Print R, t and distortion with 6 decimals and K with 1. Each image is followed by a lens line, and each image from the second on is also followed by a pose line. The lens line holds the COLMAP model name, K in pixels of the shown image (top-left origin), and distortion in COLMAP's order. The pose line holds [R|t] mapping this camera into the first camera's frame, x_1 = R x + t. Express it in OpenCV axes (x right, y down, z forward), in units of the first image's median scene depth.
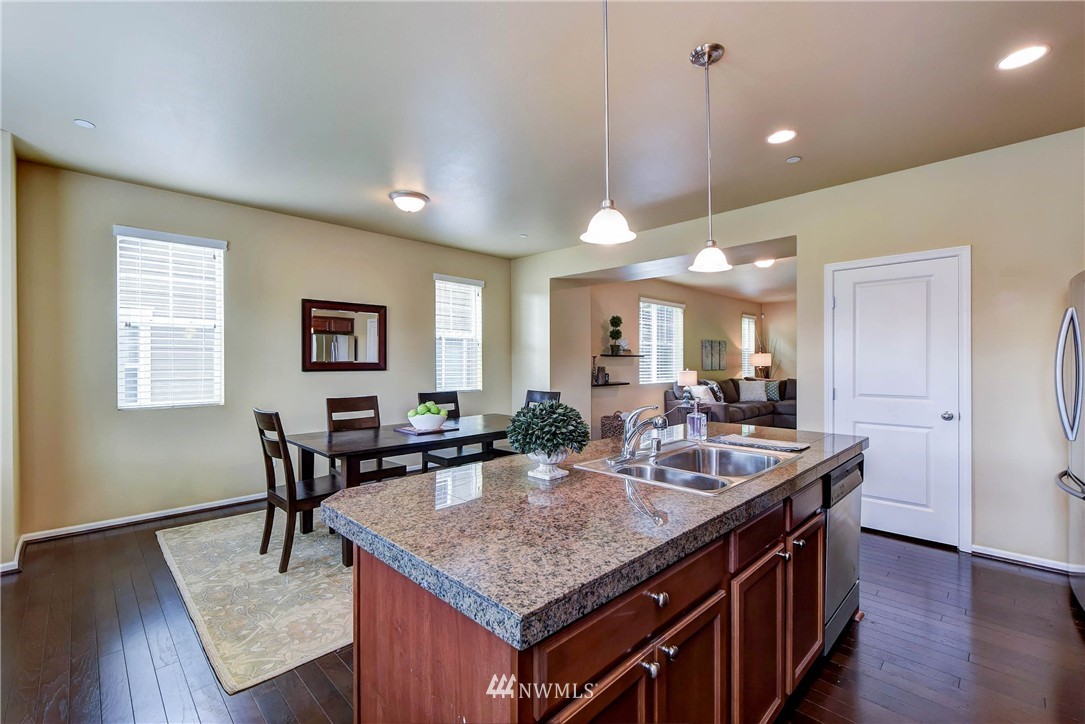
lens RADIAL K [[469.8, 0, 539.9], [0, 469.8, 363.1], [0, 0, 1]] dist [0.002936, -0.000047]
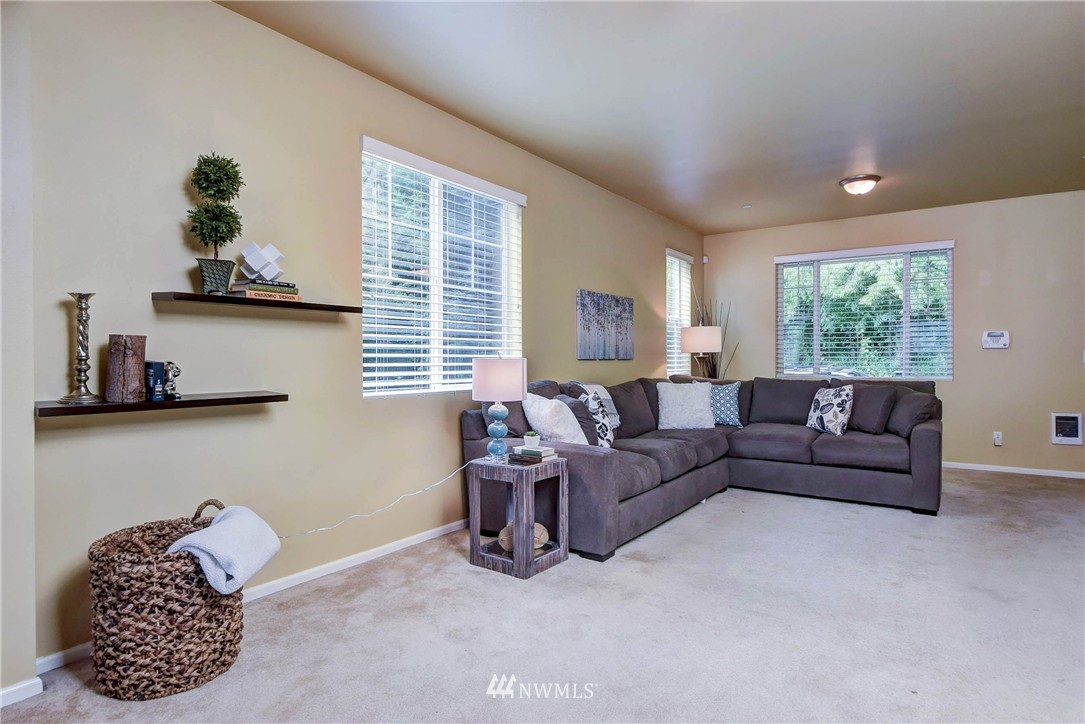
lens RADIAL K [[581.7, 0, 546.2], [0, 581.7, 359.4], [0, 0, 1]] dist [-0.017282, 0.000296]
pose [[0.984349, -0.003264, 0.176198, 0.700906], [0.003727, 0.999990, -0.002297, 0.050614], [-0.176189, 0.002918, 0.984352, 1.490000]]
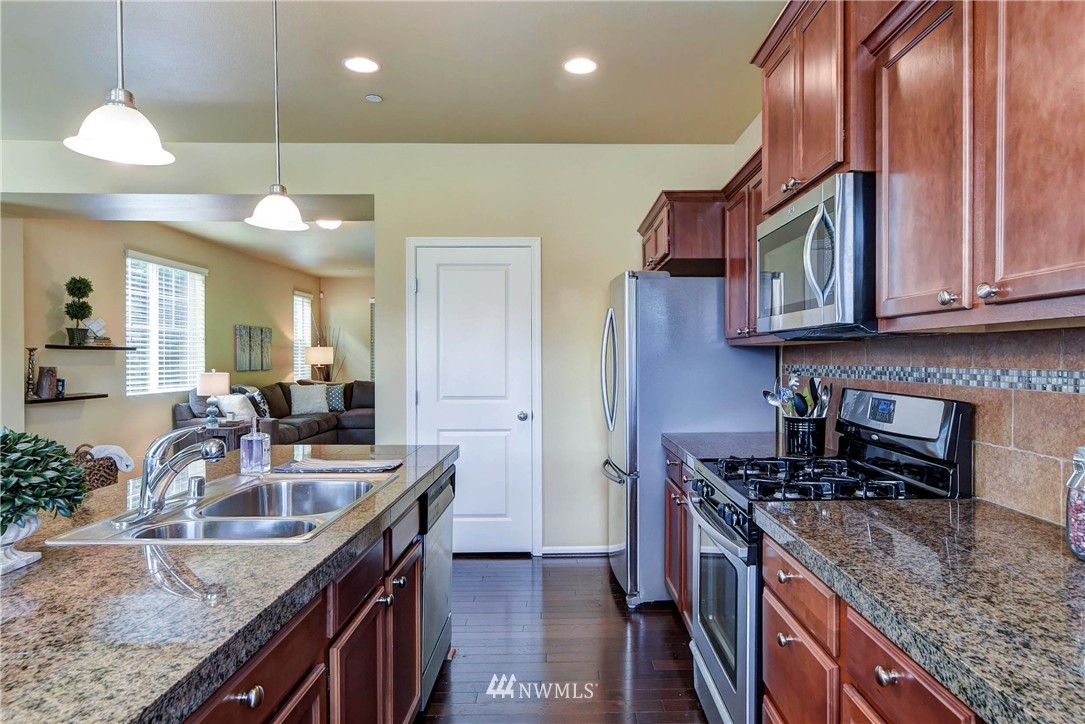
lens RADIAL K [[679.4, 0, 581.8], [0, 679.4, 360.5], [0, 0, 1]] dist [-0.014914, 0.012776]
pose [[0.683445, -0.002199, 0.729998, -0.050091], [0.001971, 0.999997, 0.001167, 0.000361], [-0.729999, 0.000641, 0.683448, -0.015979]]
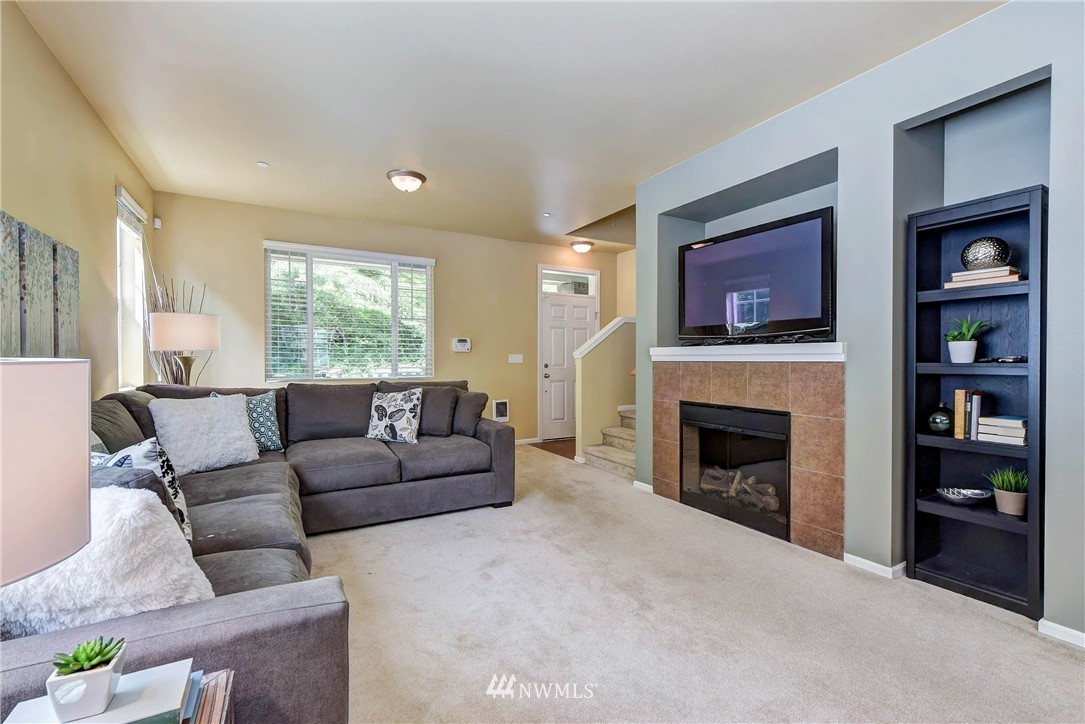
lens RADIAL K [[469.8, 0, 535.8], [0, 469.8, 363.9], [0, 0, 1]] dist [0.002936, -0.000047]
pose [[0.269692, -0.010059, 0.962894, 0.711885], [0.003609, 0.999949, 0.009435, 0.047389], [-0.962940, 0.000931, 0.269715, 2.289017]]
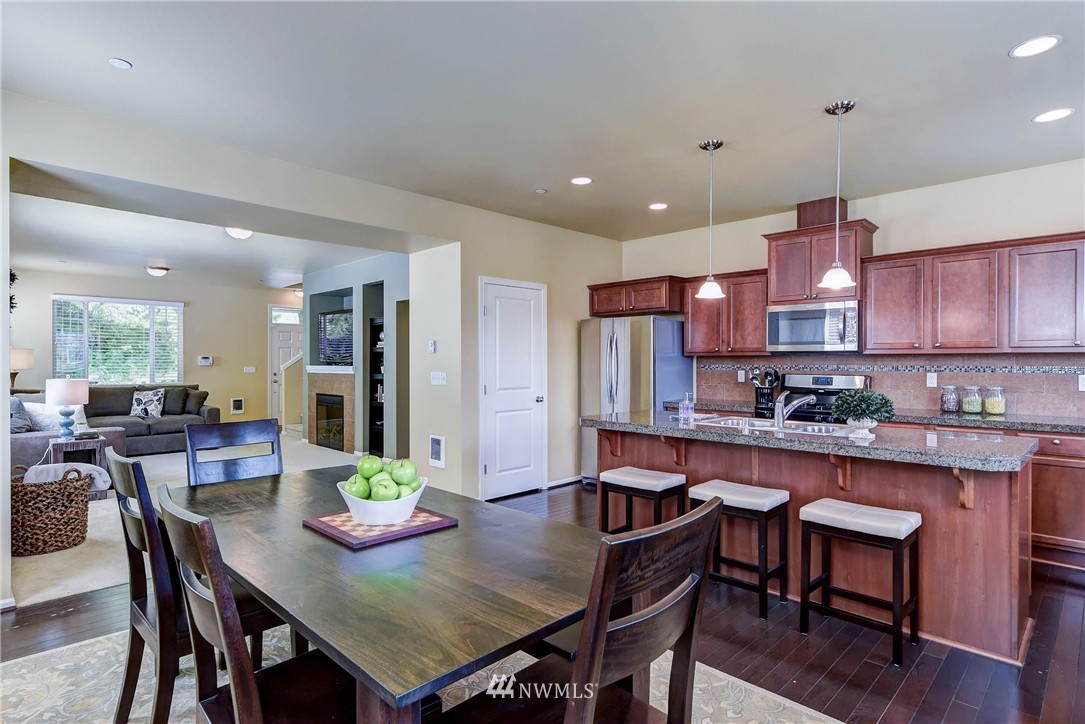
lens RADIAL K [[566.2, 0, 544.1], [0, 566.2, 361.5], [0, 0, 1]] dist [-0.001726, 0.000127]
pose [[-0.016929, -0.002144, 0.999854, -0.962435], [0.003799, 0.999990, 0.002209, -0.009346], [-0.999849, 0.003836, -0.016921, 1.111814]]
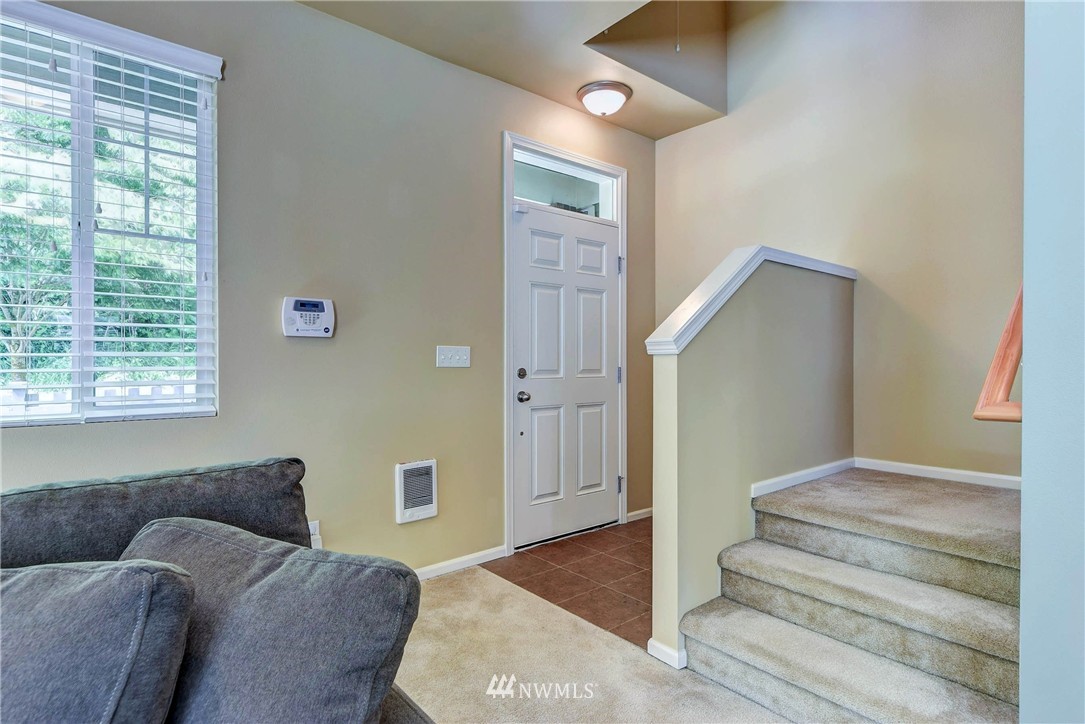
lens RADIAL K [[566.2, 0, 537.7], [0, 566.2, 364.2], [0, 0, 1]] dist [-0.001726, 0.000127]
pose [[0.083174, -0.010672, 0.996478, 1.706051], [0.003790, 0.999939, 0.010392, 0.046961], [-0.996528, 0.002912, 0.083209, 2.704327]]
